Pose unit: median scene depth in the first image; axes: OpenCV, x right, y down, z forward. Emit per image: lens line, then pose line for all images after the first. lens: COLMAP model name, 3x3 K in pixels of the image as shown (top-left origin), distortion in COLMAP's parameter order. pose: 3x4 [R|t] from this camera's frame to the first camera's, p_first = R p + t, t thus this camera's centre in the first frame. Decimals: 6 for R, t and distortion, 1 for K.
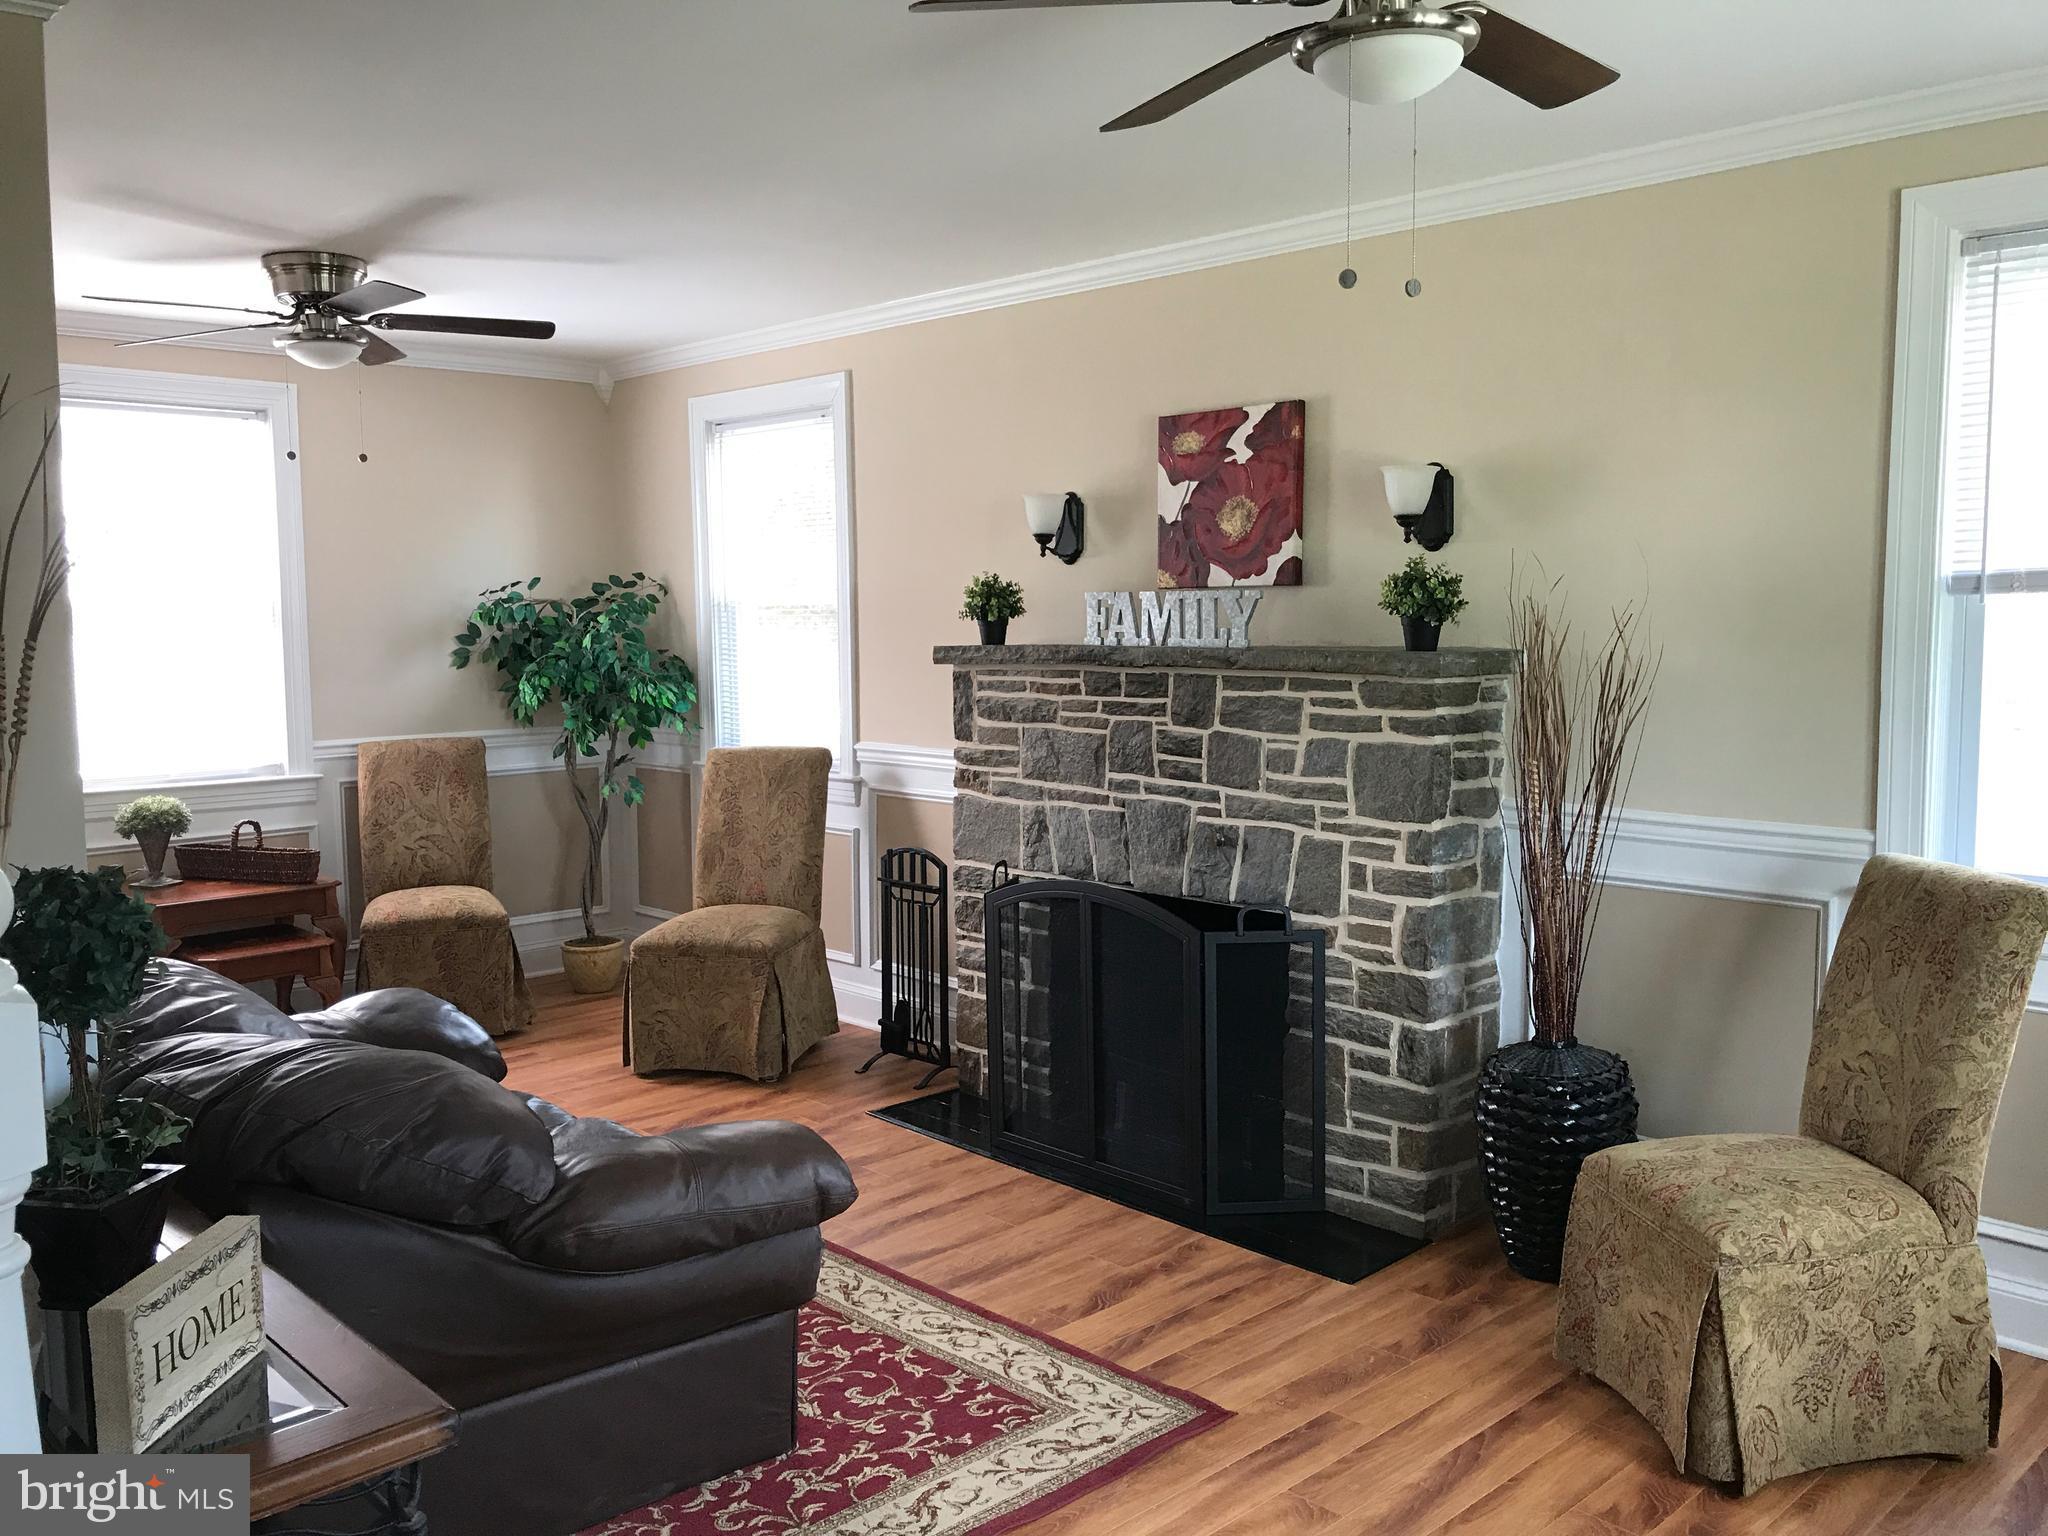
lens RADIAL K [[1670.3, 0, 1022.4], [0, 1670.3, 741.1], [0, 0, 1]] dist [0.125366, -0.001406]
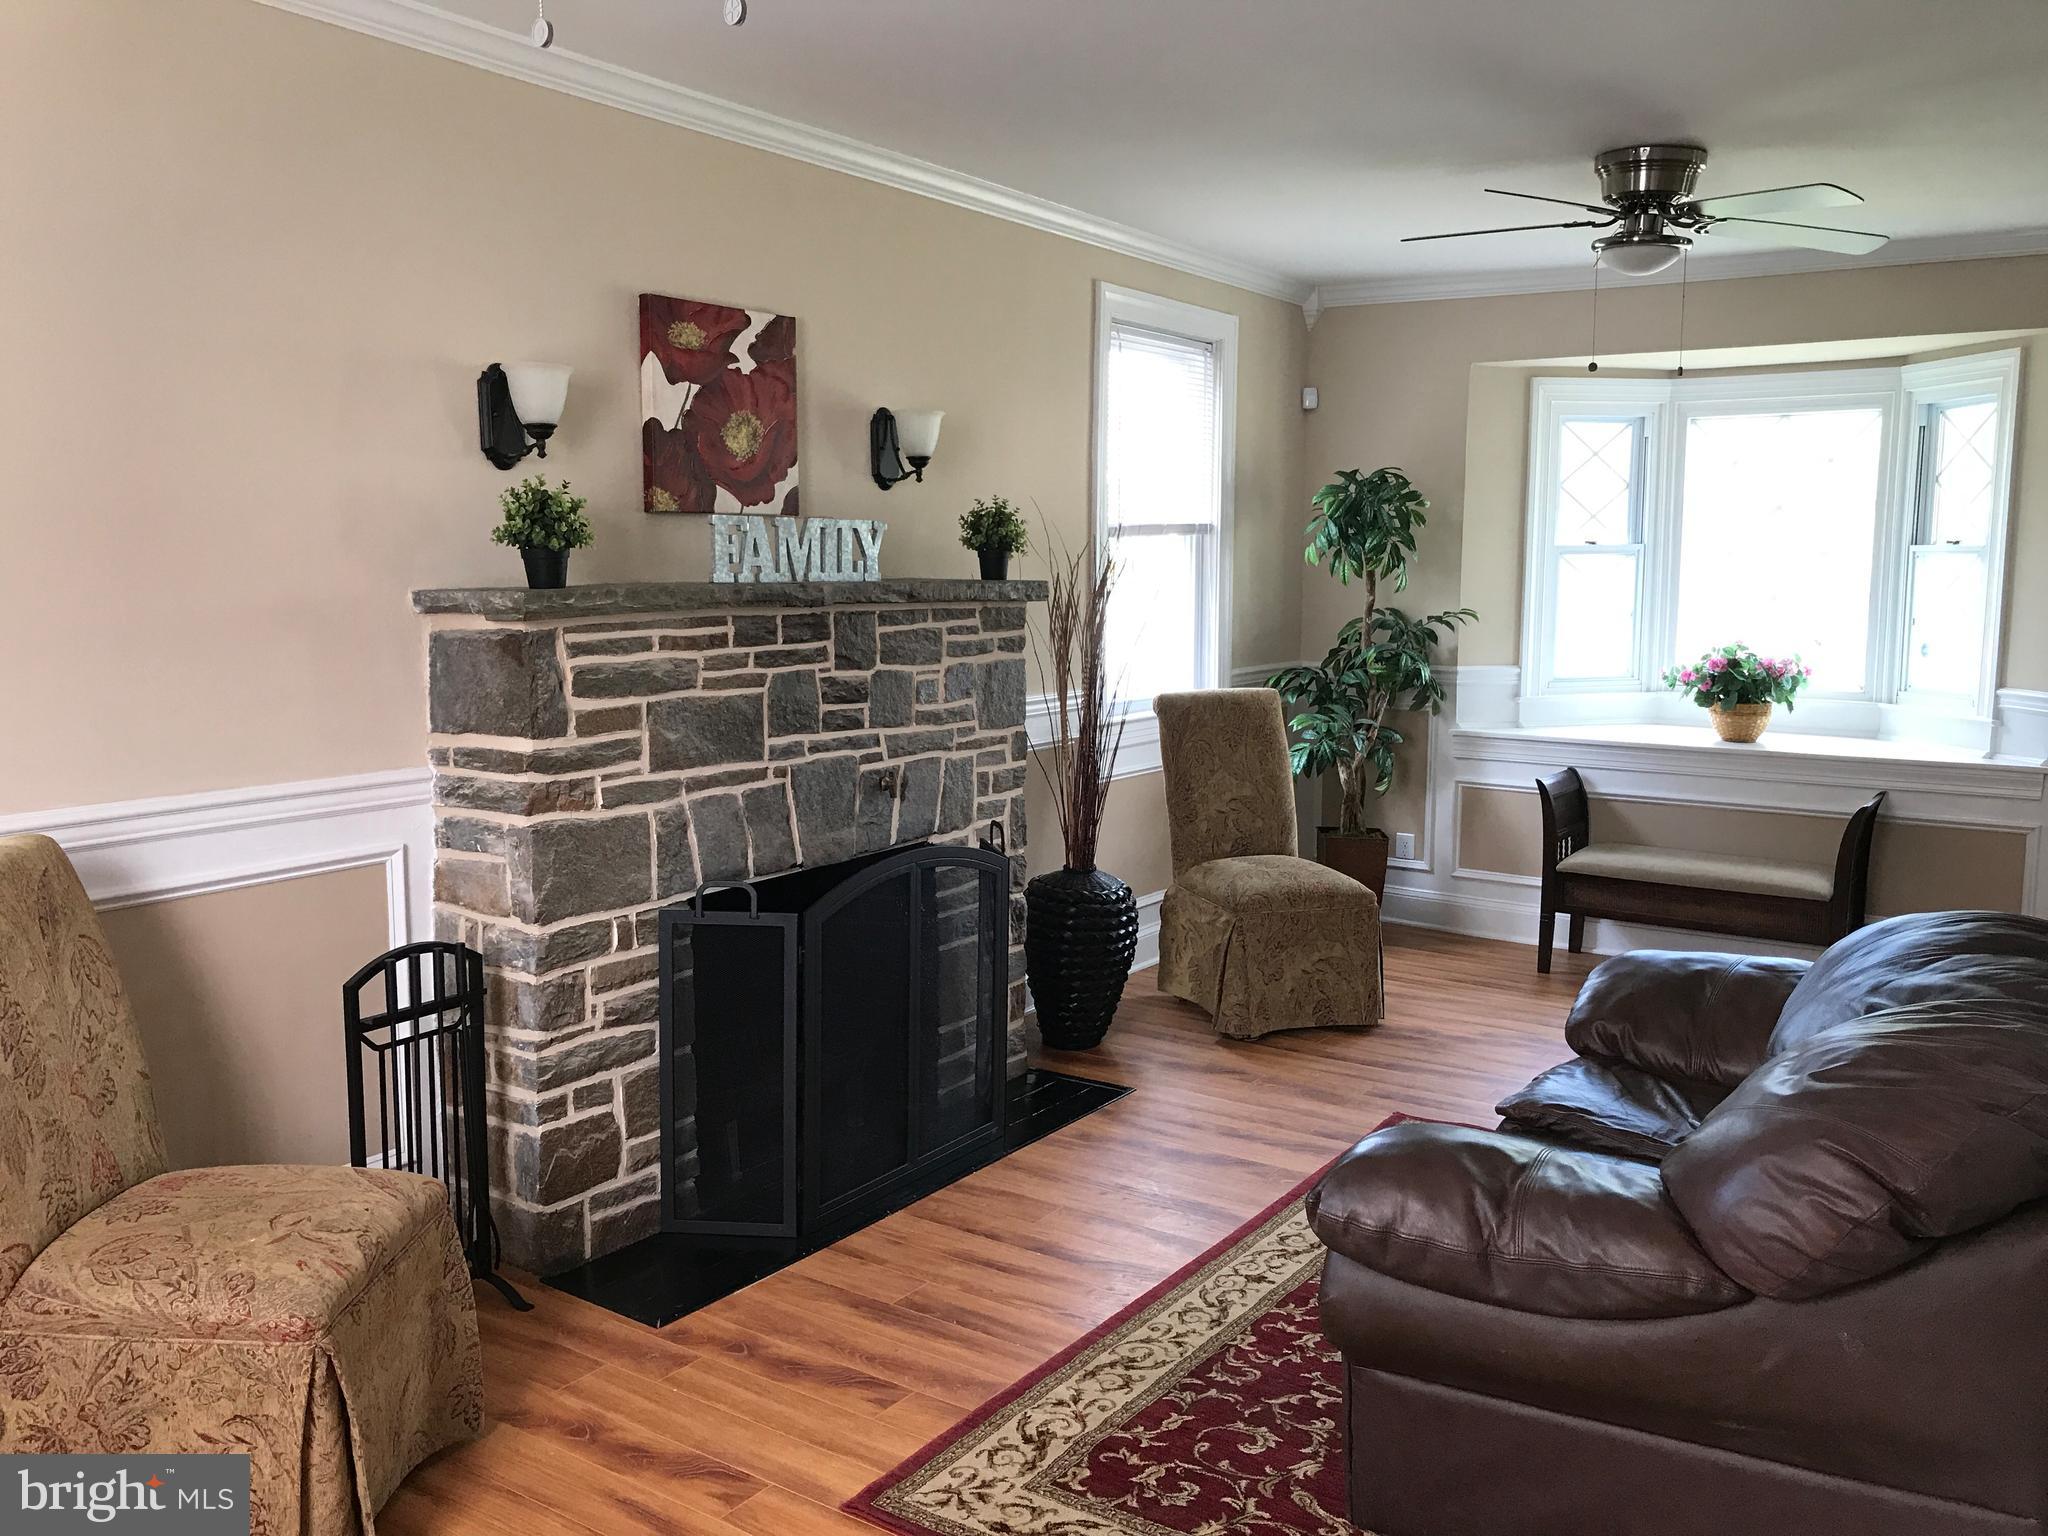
lens RADIAL K [[1685.0, 0, 1035.8], [0, 1685.0, 762.7], [0, 0, 1]] dist [0.037326, -0.053363]
pose [[-0.224720, -0.111795, 0.967989, -0.790827], [0.076162, 0.988343, 0.131827, -0.069574], [-0.971442, 0.103348, -0.213586, 1.070791]]
